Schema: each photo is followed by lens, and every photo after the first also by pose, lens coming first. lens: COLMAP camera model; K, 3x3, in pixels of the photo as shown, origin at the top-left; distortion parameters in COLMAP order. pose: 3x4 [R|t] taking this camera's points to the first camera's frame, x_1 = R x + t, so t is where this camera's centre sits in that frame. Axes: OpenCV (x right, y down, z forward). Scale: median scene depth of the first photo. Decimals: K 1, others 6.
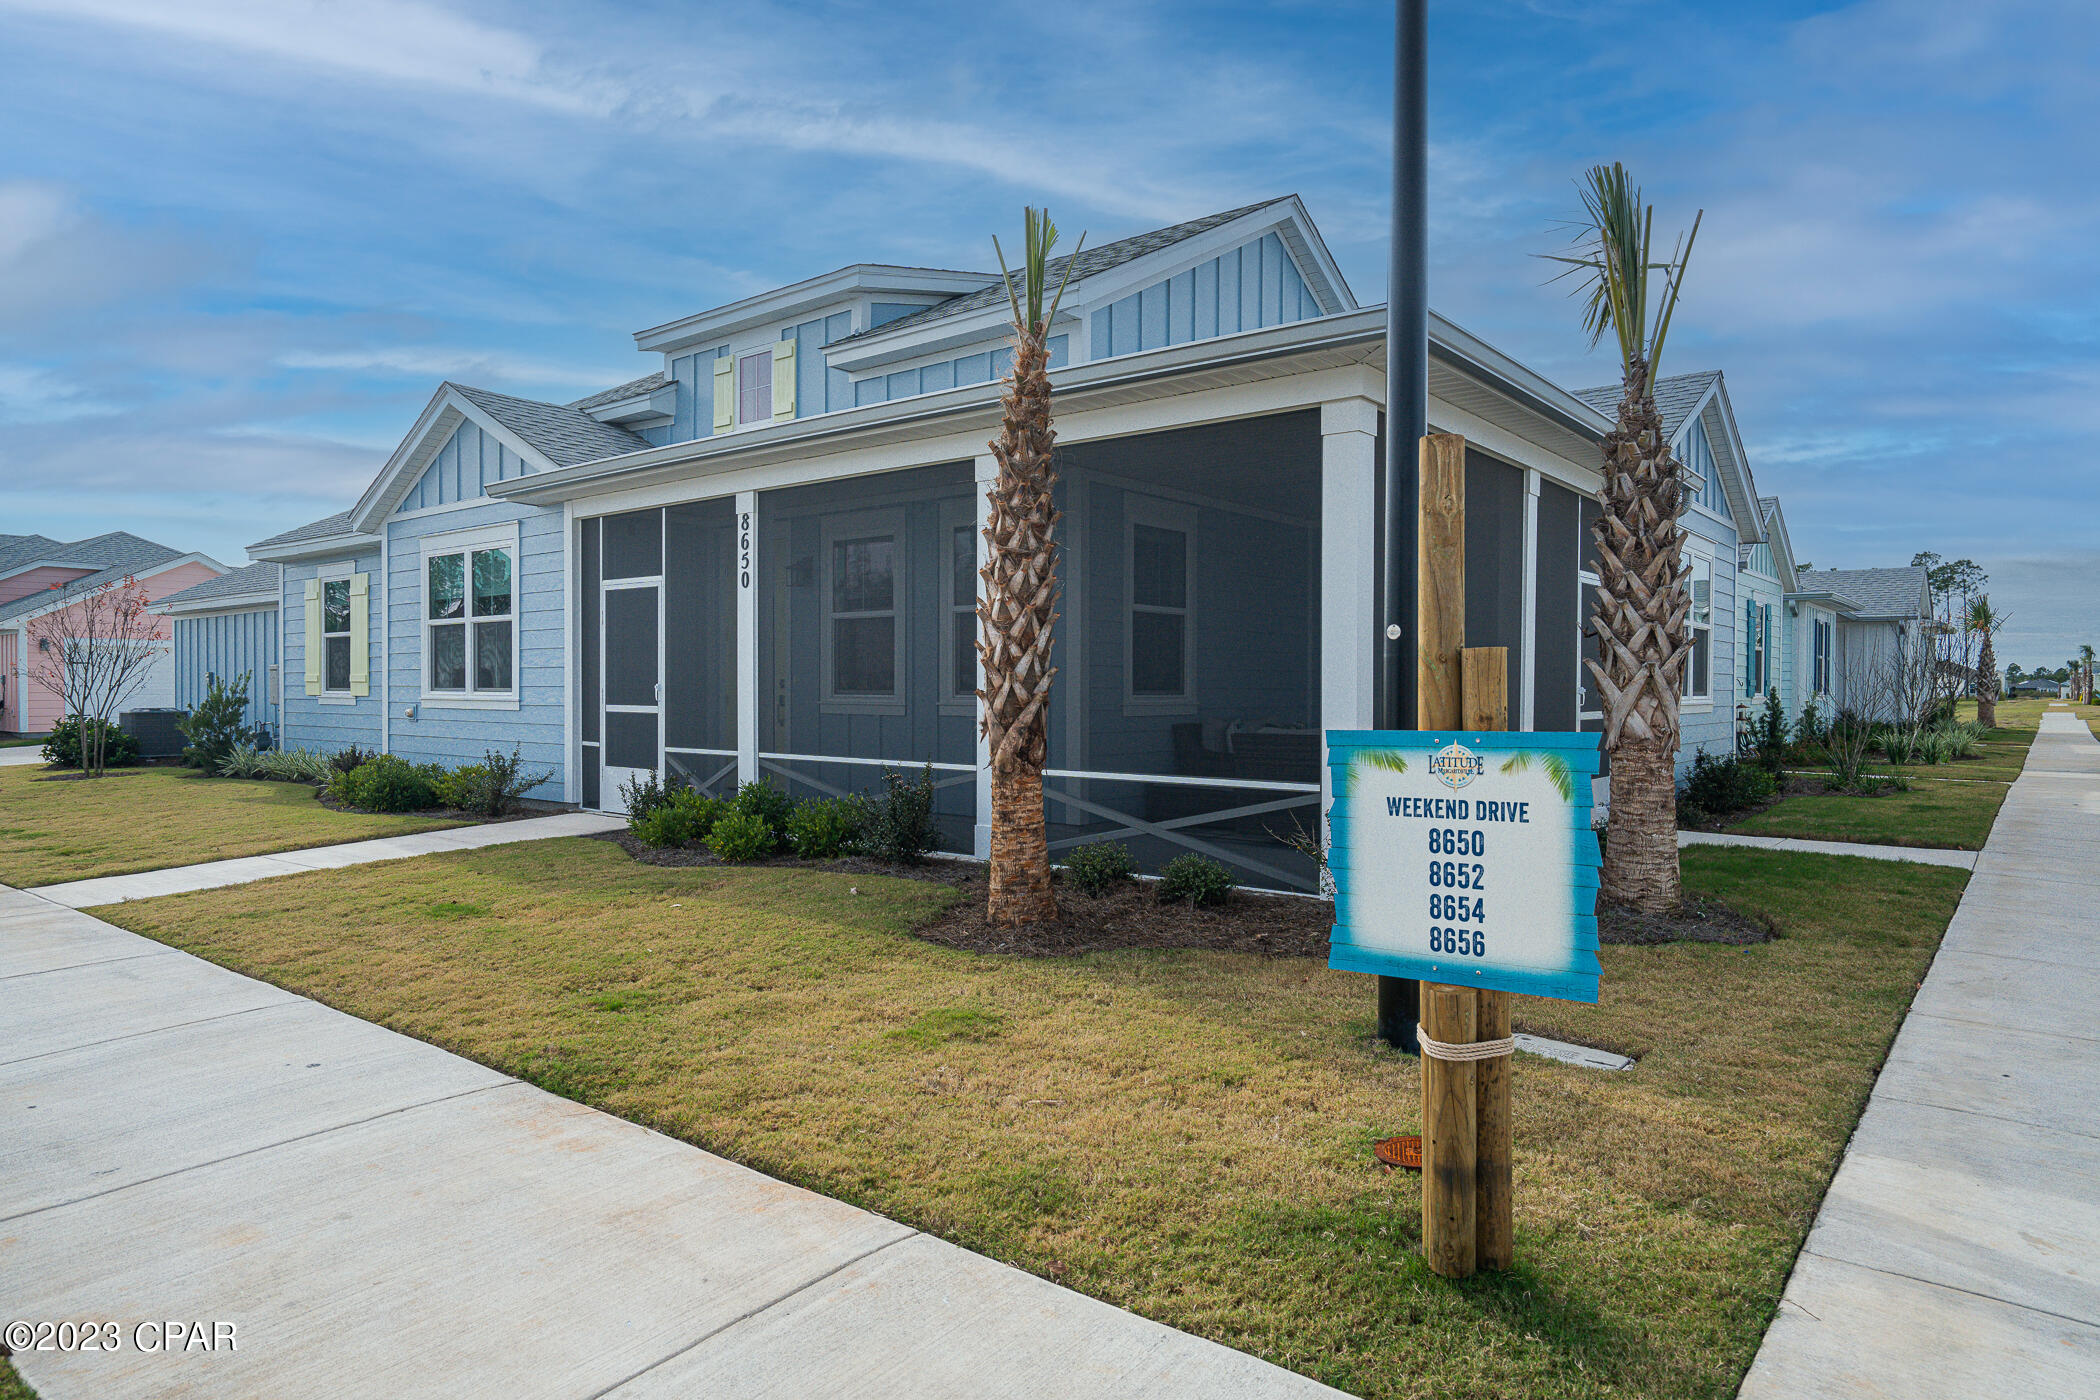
lens RADIAL K [[1290.8, 0, 1043.3], [0, 1290.8, 700.5], [0, 0, 1]] dist [-0.005987, 0.000675]
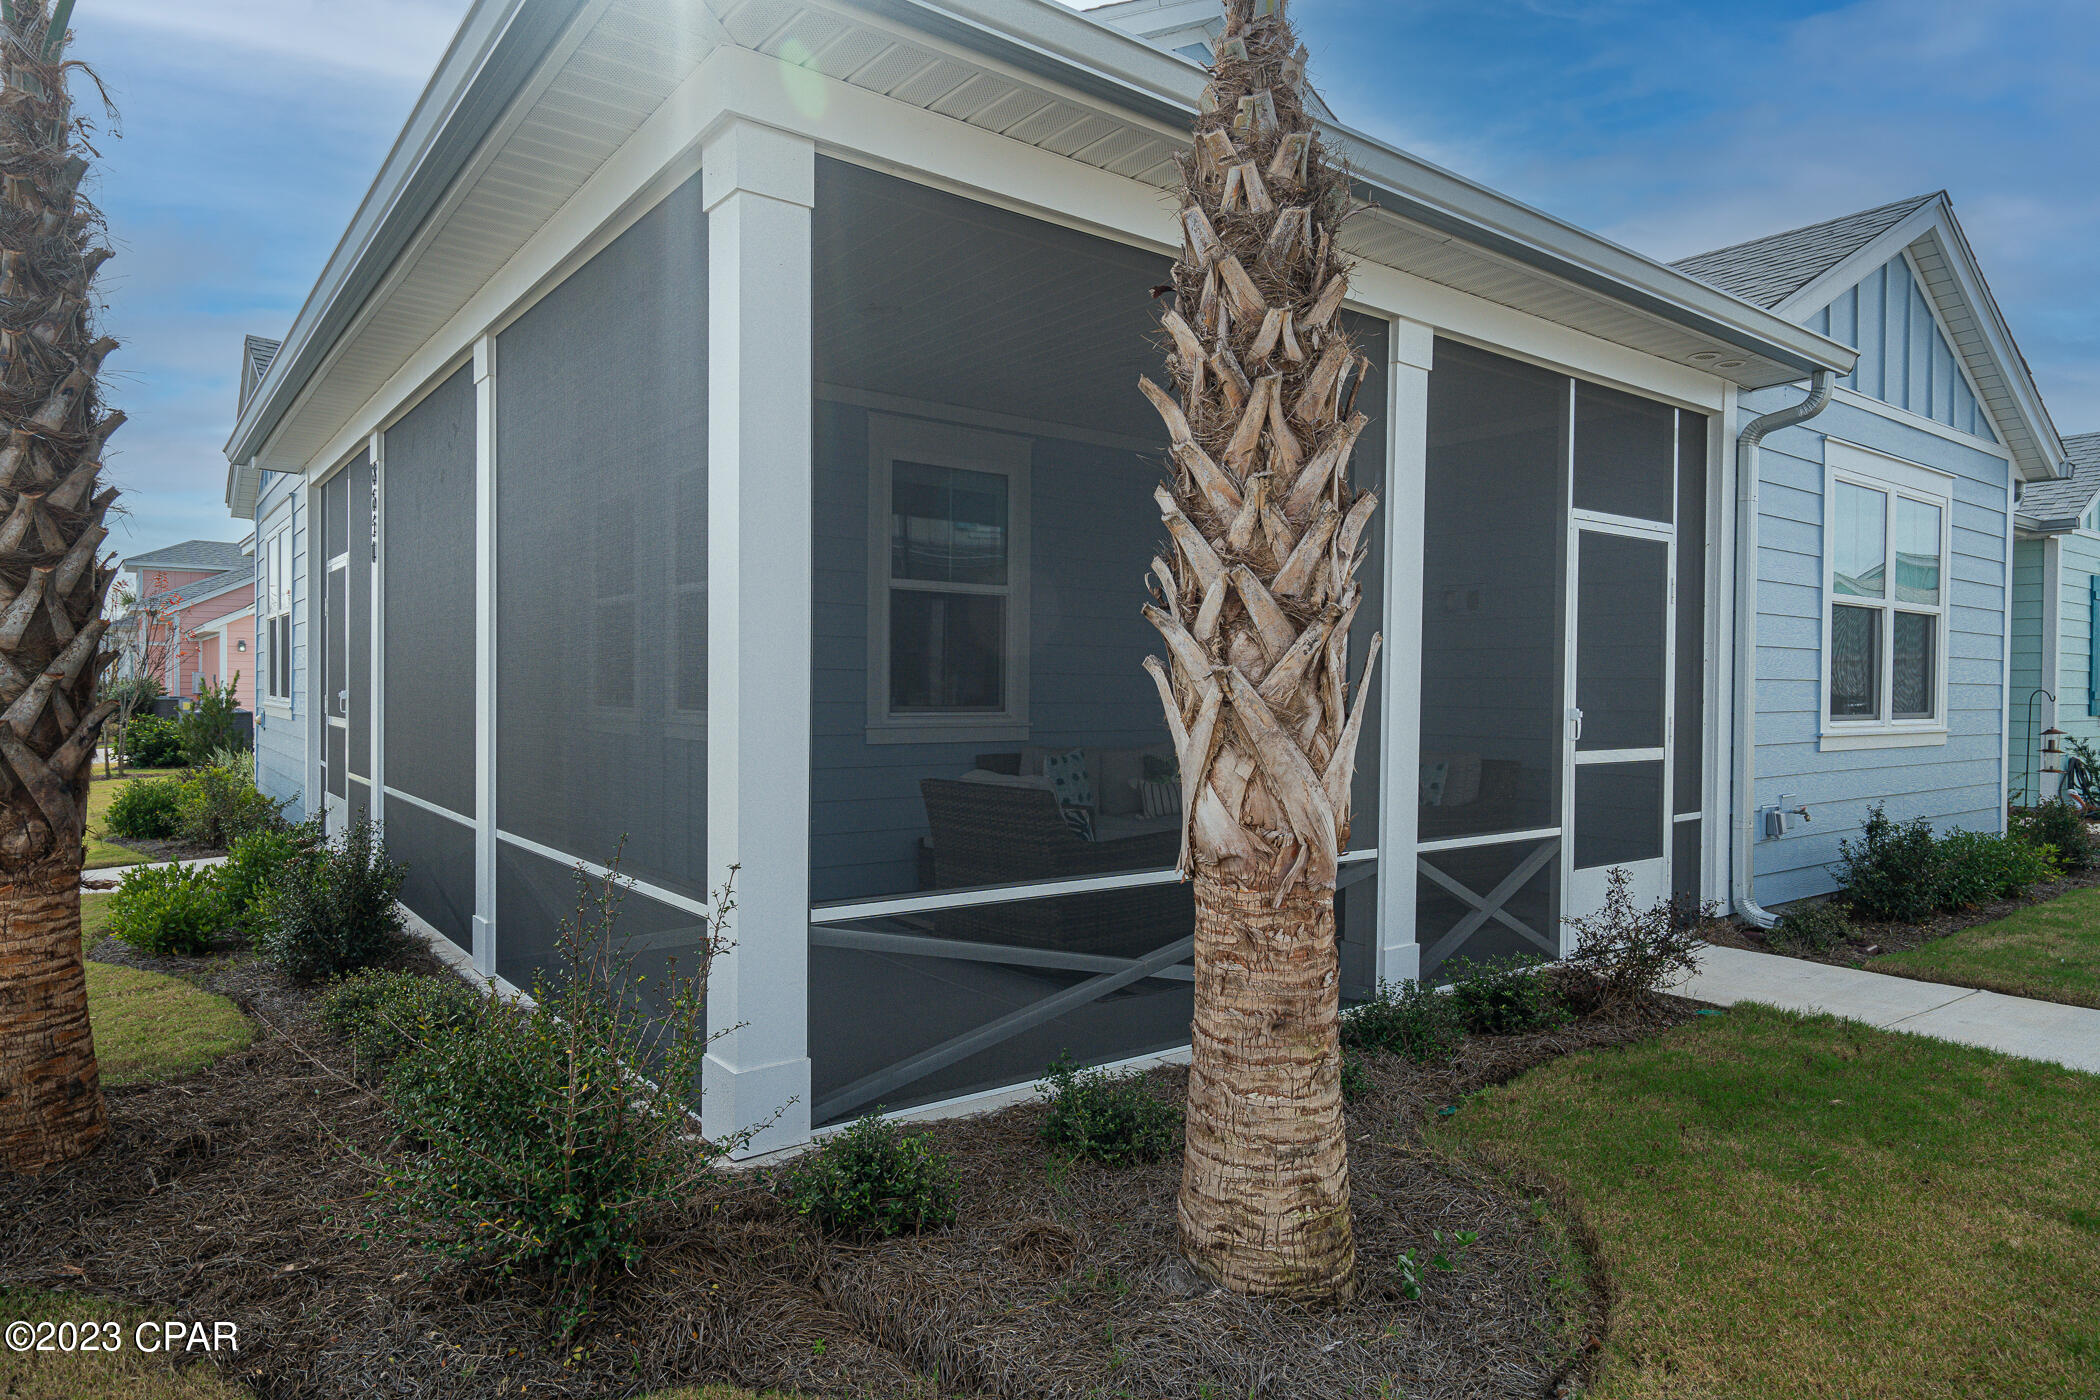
lens RADIAL K [[1290.8, 0, 1044.7], [0, 1290.8, 706.4], [0, 0, 1]] dist [-0.005987, 0.000675]
pose [[0.970731, 0.008199, -0.240027, 0.147344], [-0.007502, 0.999965, 0.003816, -0.005365], [0.240050, -0.001904, 0.970759, 0.172241]]
